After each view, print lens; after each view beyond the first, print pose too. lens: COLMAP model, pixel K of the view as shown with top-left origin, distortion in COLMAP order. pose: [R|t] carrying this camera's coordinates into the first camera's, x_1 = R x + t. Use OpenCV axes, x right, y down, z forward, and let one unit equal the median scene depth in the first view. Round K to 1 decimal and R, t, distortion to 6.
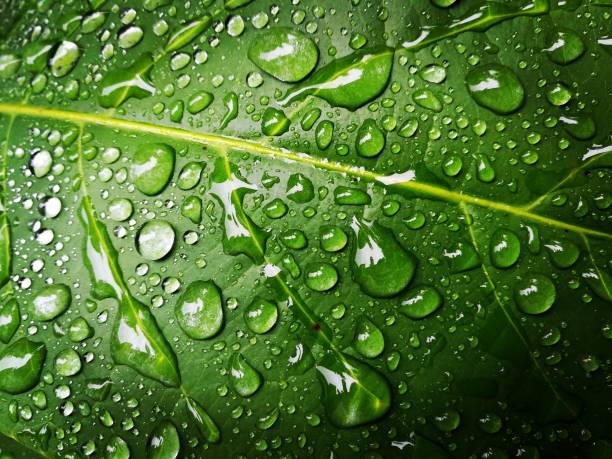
lens RADIAL K [[518.8, 0, 306.0], [0, 518.8, 229.5], [0, 0, 1]] dist [-0.058628, 0.089376]
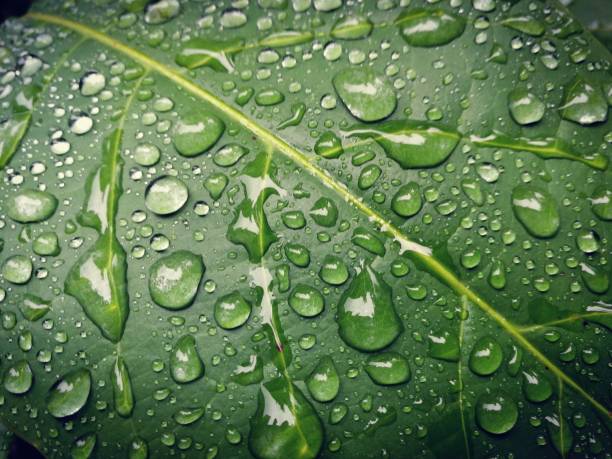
lens RADIAL K [[518.8, 0, 306.0], [0, 518.8, 229.5], [0, 0, 1]] dist [-0.058628, 0.089376]
pose [[0.895511, 0.444434, 0.023198, -0.052766], [-0.434574, 0.884503, -0.169706, 0.134249], [-0.095942, 0.141892, 0.985222, 0.025051]]
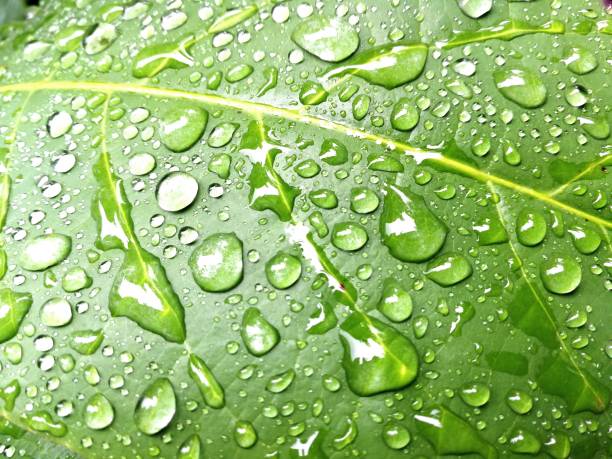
lens RADIAL K [[518.8, 0, 306.0], [0, 518.8, 229.5], [0, 0, 1]] dist [-0.058628, 0.089376]
pose [[0.990722, 0.112558, 0.076161, -0.124423], [-0.091698, 0.967254, -0.236666, 0.308905], [-0.100306, 0.227487, 0.968601, 0.061295]]
